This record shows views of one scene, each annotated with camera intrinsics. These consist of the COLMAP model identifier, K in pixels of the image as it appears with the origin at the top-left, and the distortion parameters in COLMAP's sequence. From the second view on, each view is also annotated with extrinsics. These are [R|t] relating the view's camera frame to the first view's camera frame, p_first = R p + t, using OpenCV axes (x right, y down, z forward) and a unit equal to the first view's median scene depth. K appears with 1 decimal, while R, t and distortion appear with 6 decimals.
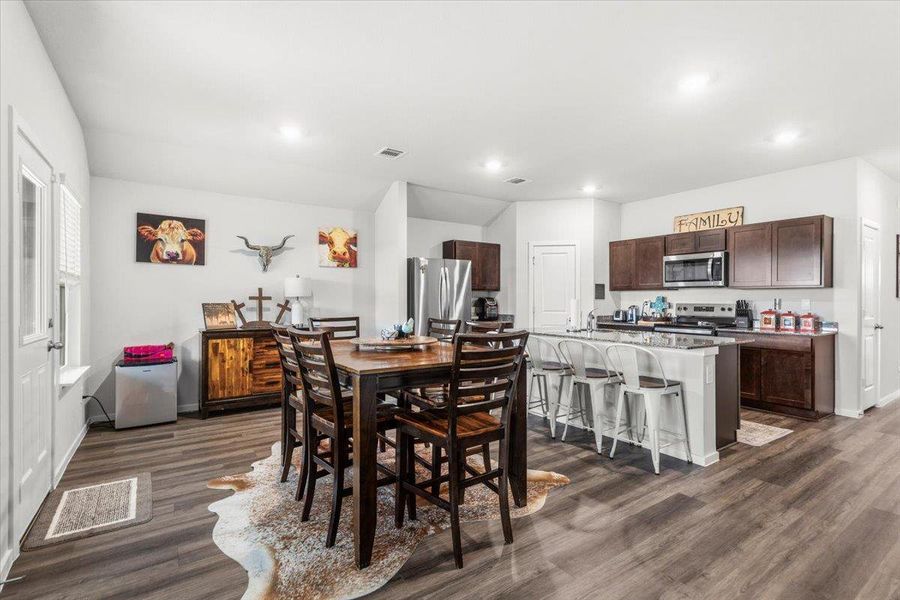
lens RADIAL K [[425.1, 0, 456.6], [0, 425.1, 300.9], [0, 0, 1]] dist [0.006290, -0.001475]
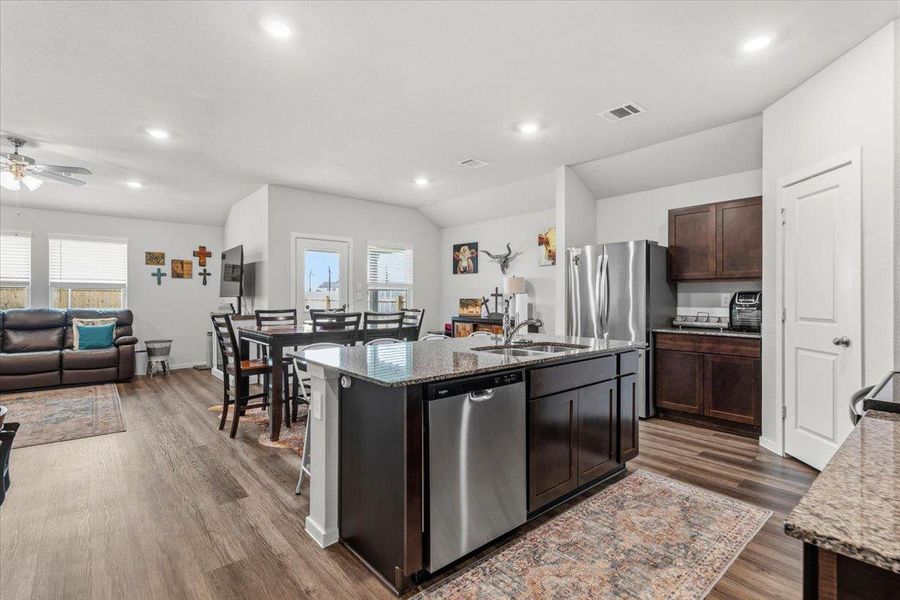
lens RADIAL K [[425.1, 0, 456.8], [0, 425.1, 297.7], [0, 0, 1]] dist [0.006290, -0.001475]
pose [[0.108190, -0.000295, -0.994130, 0.784976], [-0.002988, 0.999995, -0.000622, 0.002742], [0.994126, 0.003038, 0.108188, 0.700877]]
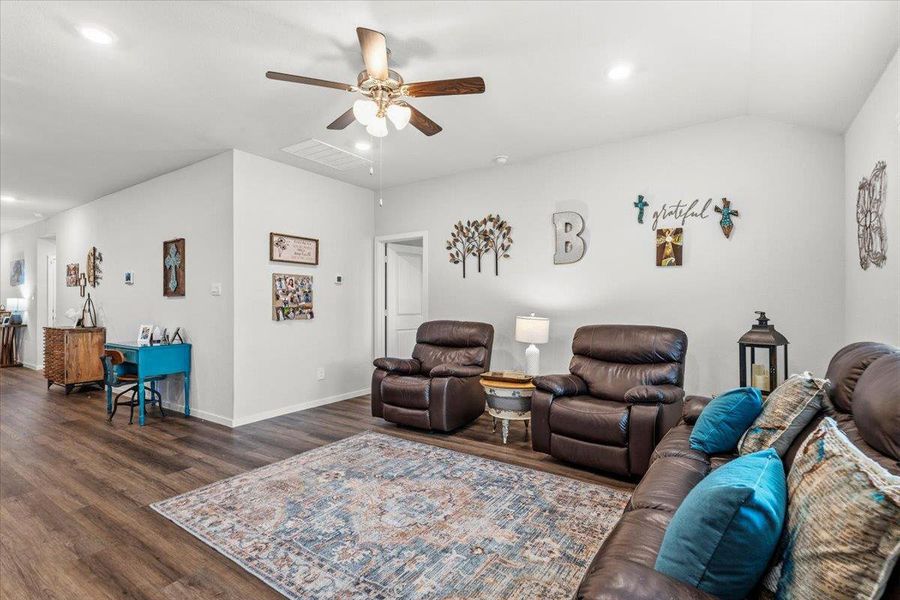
lens RADIAL K [[425.1, 0, 457.5], [0, 425.1, 299.5], [0, 0, 1]] dist [0.006290, -0.001475]
pose [[-0.368430, 0.006276, 0.929634, -0.589828], [0.003304, 0.999980, -0.005441, -0.000078], [-0.929650, 0.001067, -0.368444, 0.066813]]
